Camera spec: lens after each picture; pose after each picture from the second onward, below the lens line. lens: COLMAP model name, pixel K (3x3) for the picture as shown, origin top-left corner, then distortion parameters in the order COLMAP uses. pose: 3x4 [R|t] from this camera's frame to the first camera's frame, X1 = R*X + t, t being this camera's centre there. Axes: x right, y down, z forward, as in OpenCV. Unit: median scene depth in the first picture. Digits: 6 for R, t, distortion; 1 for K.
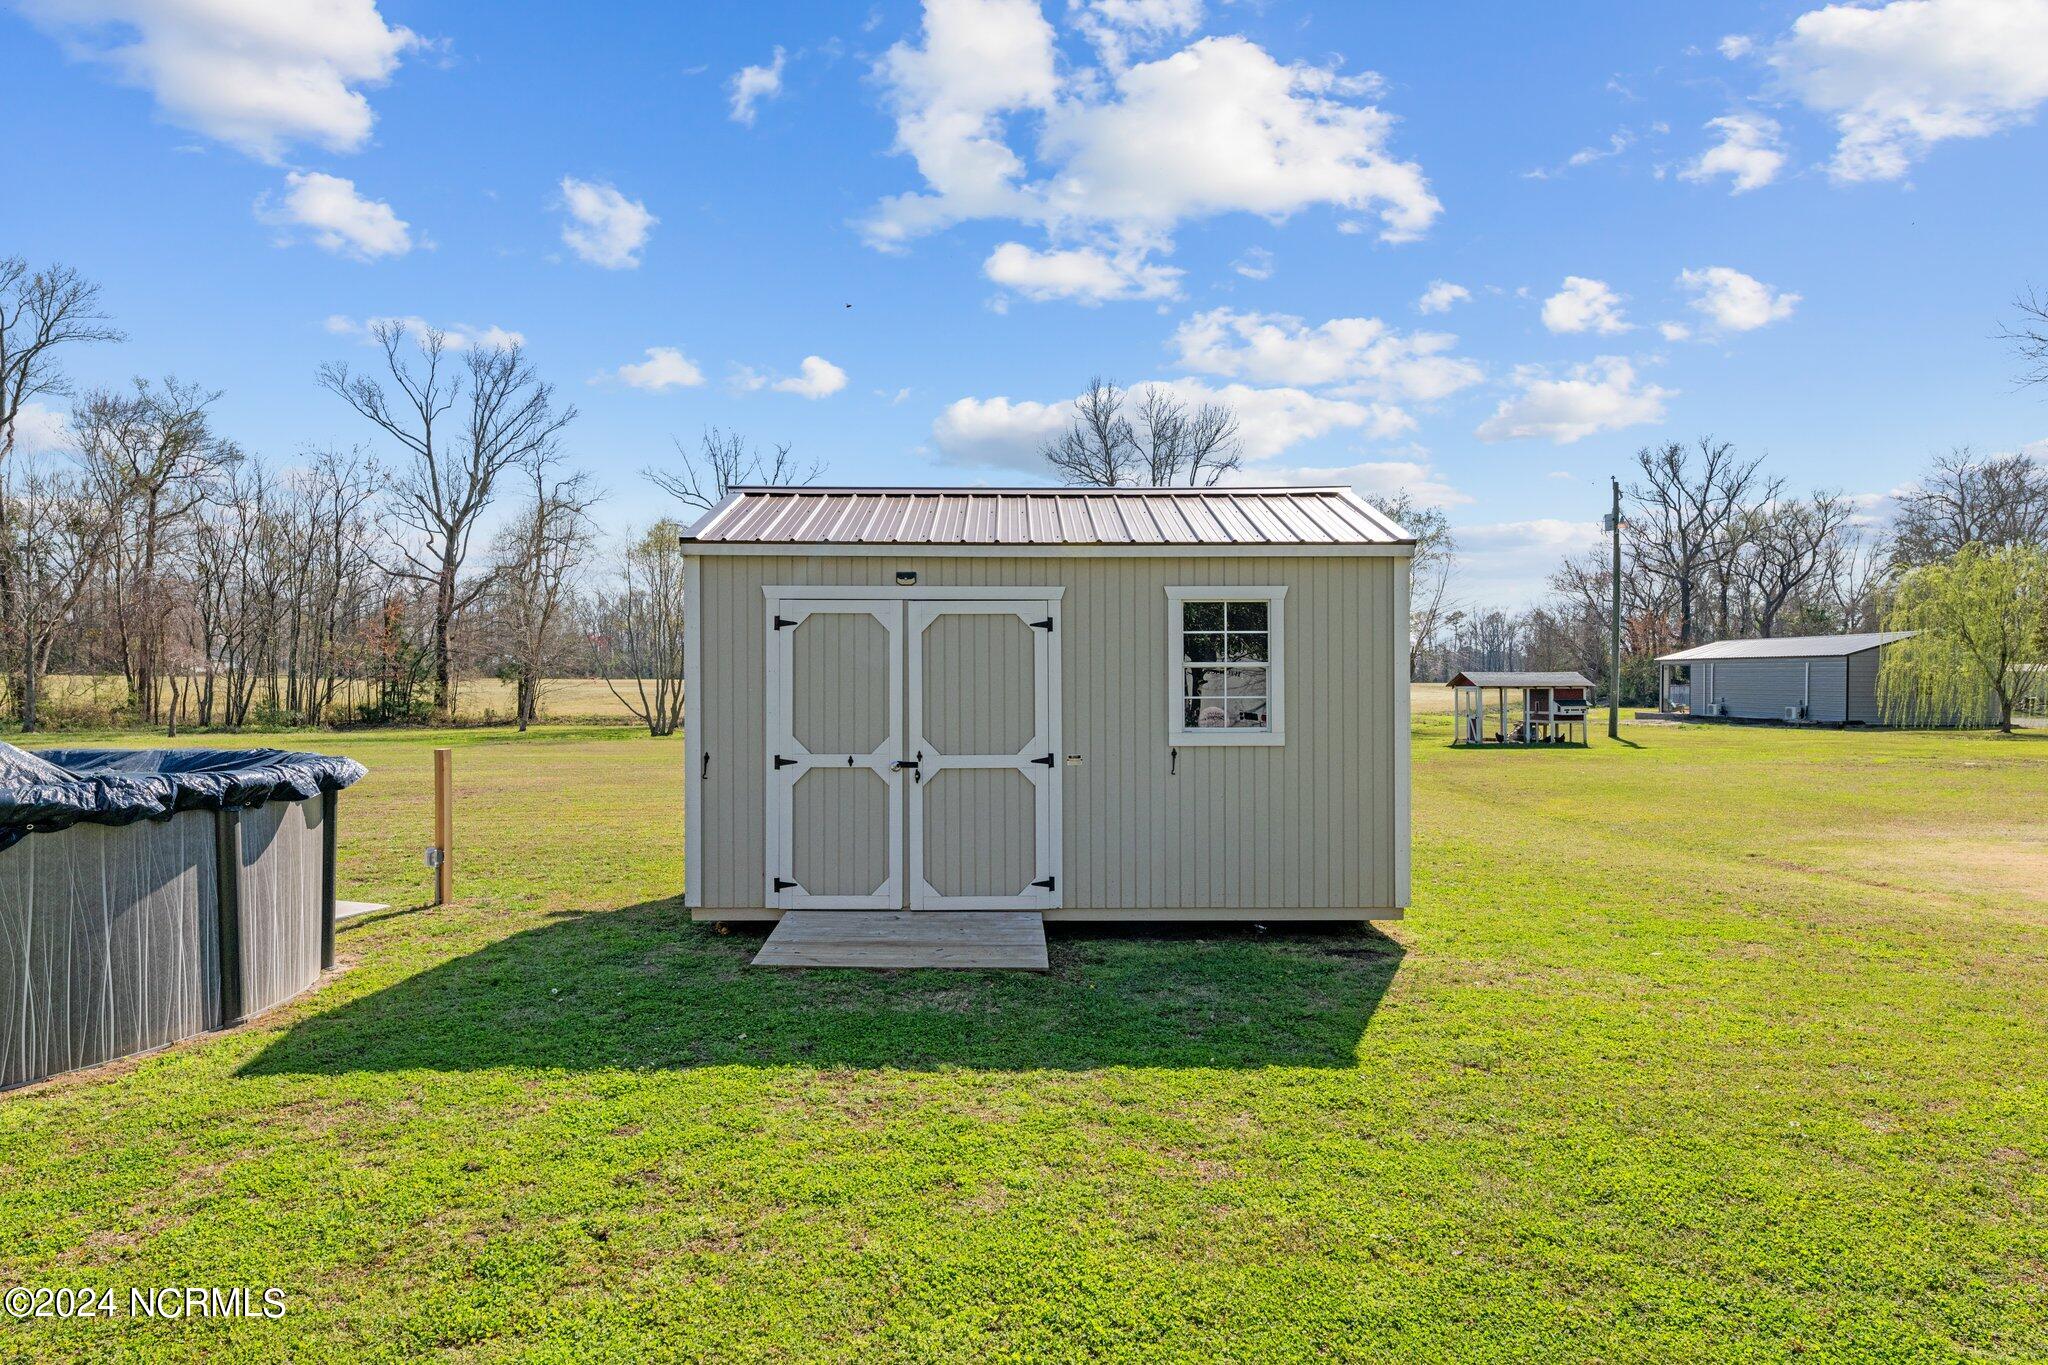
lens RADIAL K [[1183.5, 0, 1023.3], [0, 1183.5, 673.8], [0, 0, 1]] dist [0.013829, -0.000161]
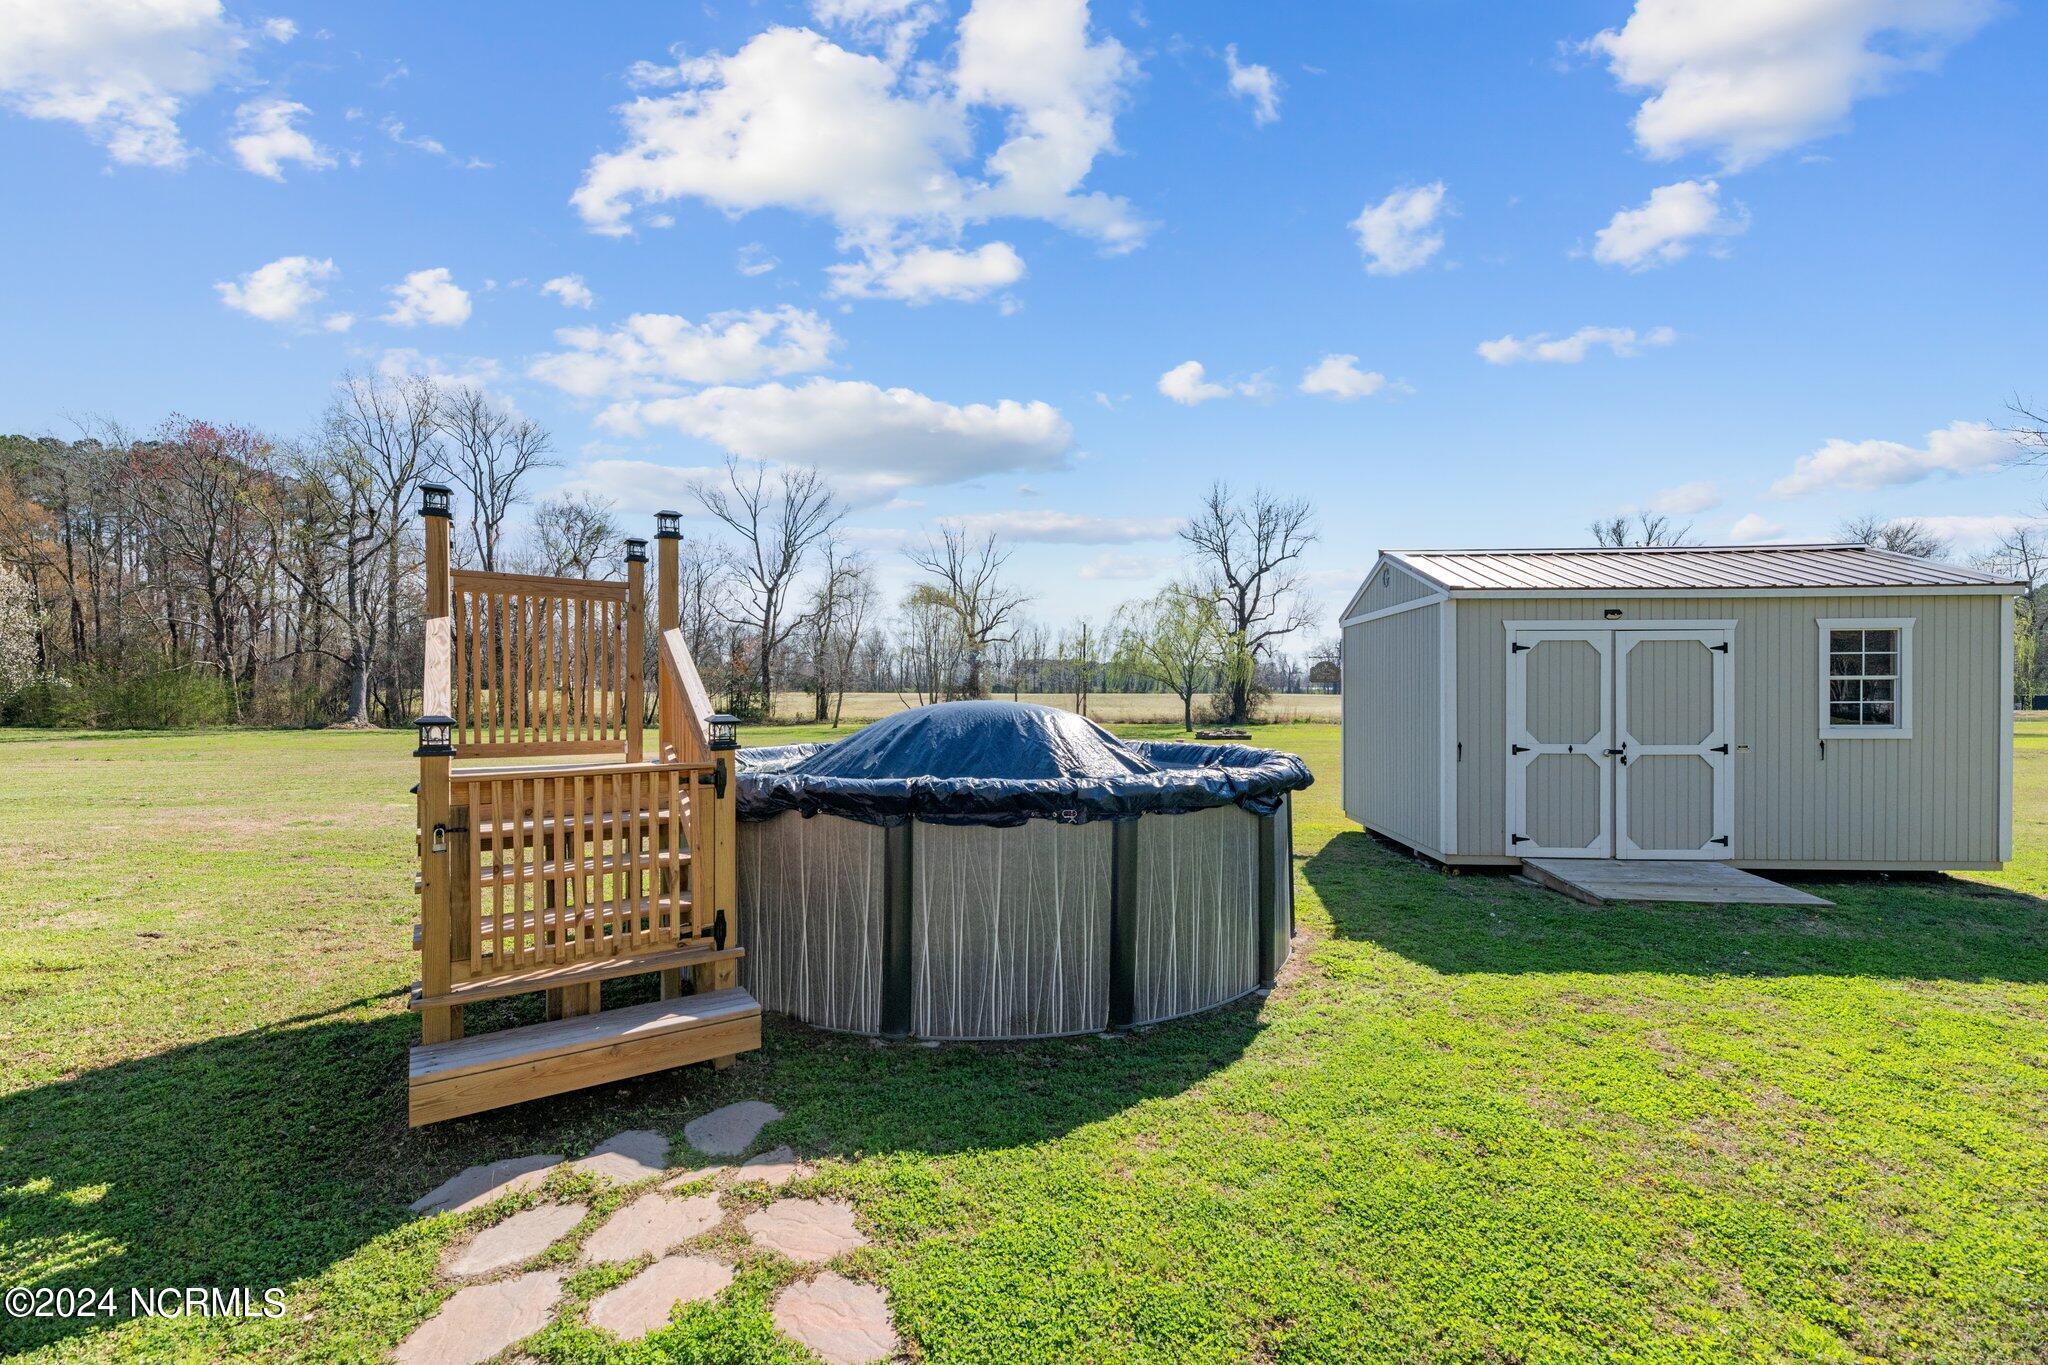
lens RADIAL K [[833.5, 0, 1025.1], [0, 833.5, 690.8], [0, 0, 1]] dist [-0.003552, -0.000336]
pose [[0.996953, -0.000865, -0.077996, -0.694975], [0.001042, 0.999997, 0.002221, 0.003931], [0.077994, -0.002295, 0.996951, -0.001898]]
